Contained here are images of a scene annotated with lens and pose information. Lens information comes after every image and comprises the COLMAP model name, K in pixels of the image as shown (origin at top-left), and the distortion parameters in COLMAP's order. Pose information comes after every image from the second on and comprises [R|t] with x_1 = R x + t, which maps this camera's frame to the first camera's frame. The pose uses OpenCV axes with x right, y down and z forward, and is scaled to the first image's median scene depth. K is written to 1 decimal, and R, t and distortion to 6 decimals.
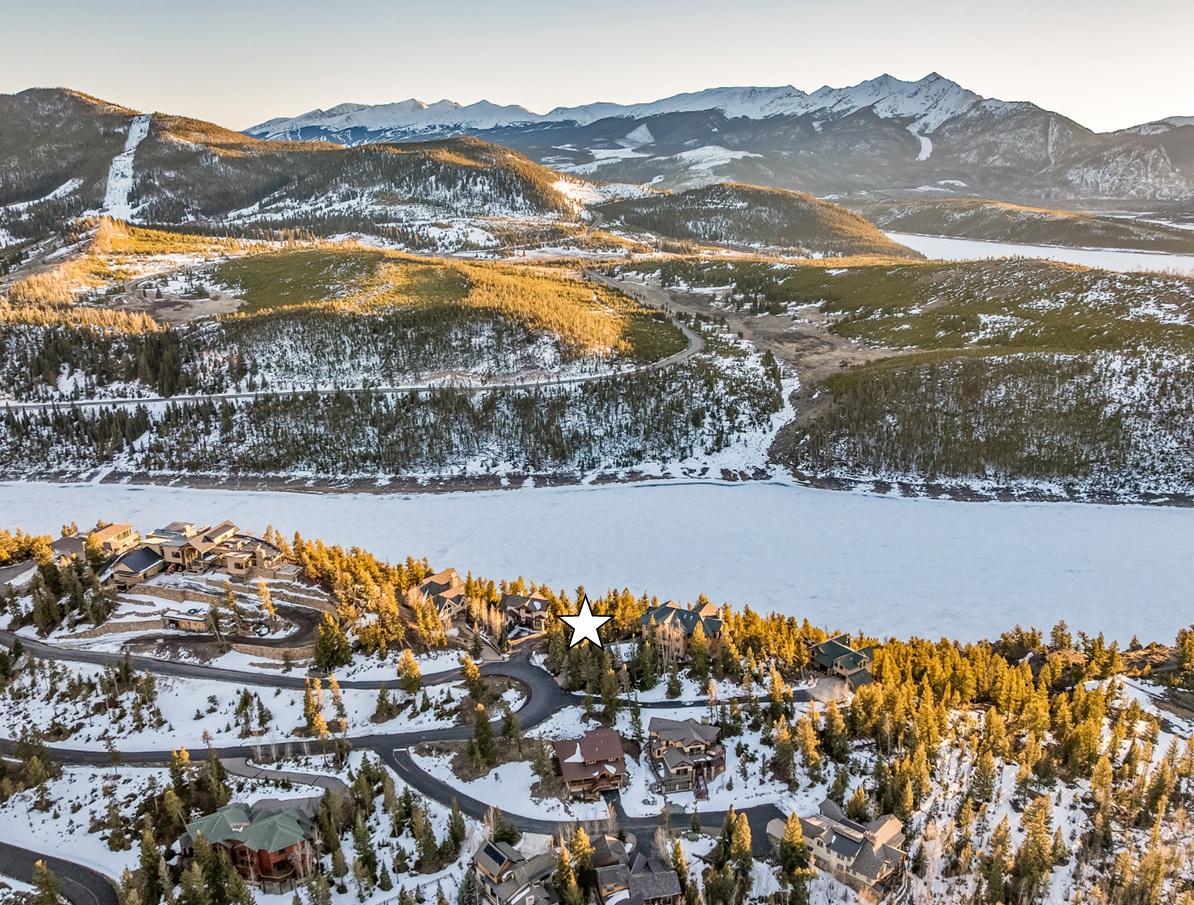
lens RADIAL K [[993.6, 0, 615.0], [0, 993.6, 481.8], [0, 0, 1]] dist [-0.015942, -0.038934]
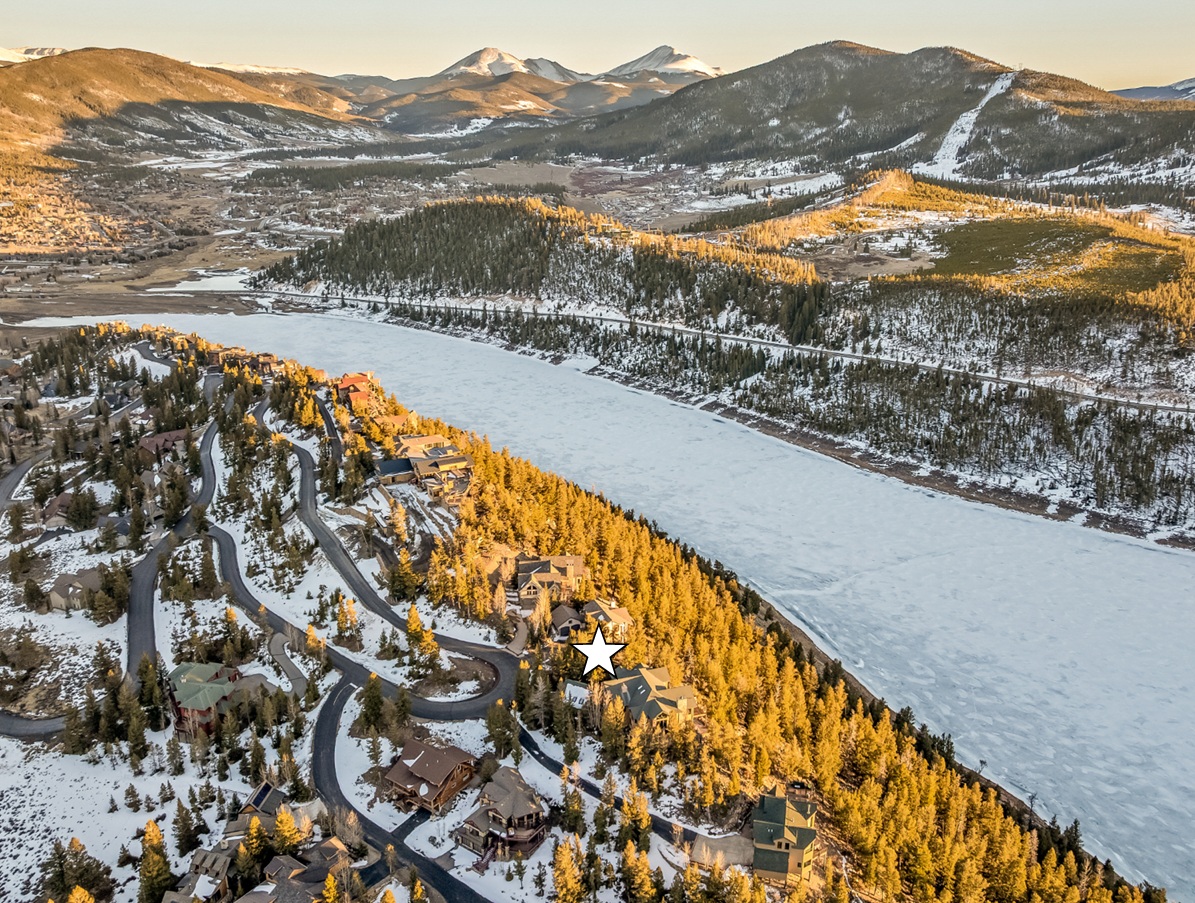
lens RADIAL K [[988.3, 0, 607.5], [0, 988.3, 456.2], [0, 0, 1]] dist [-0.013460, -0.053536]
pose [[0.664872, 0.246284, -0.705187, 0.199190], [-0.231947, 0.965483, 0.118505, -0.050122], [0.710032, 0.084776, 0.699048, 0.120753]]
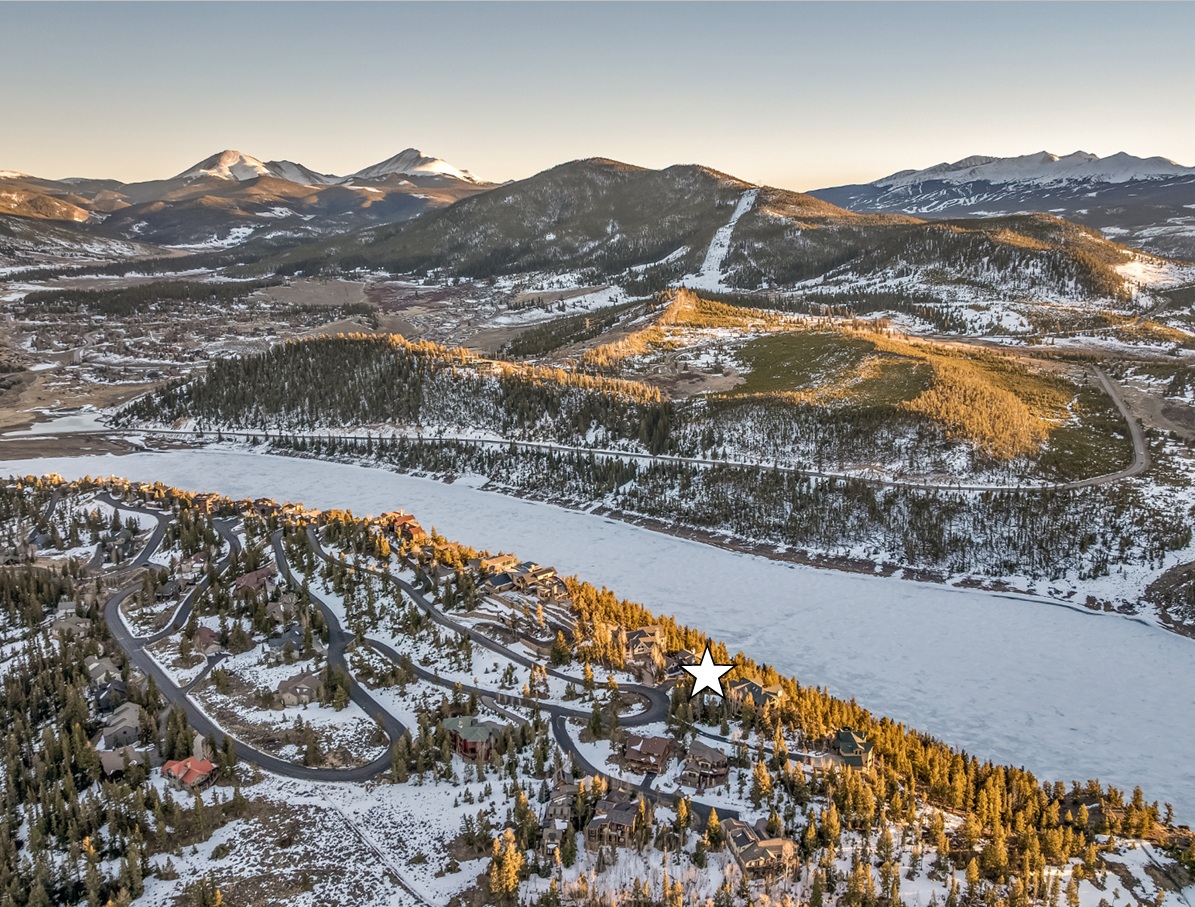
lens RADIAL K [[994.5, 0, 615.5], [0, 994.5, 482.8], [0, 0, 1]] dist [-0.015942, -0.038934]
pose [[0.832017, 0.145499, -0.535329, 0.218408], [-0.168978, 0.985606, 0.005254, -0.048299], [0.528388, 0.086087, 0.844627, -0.140181]]
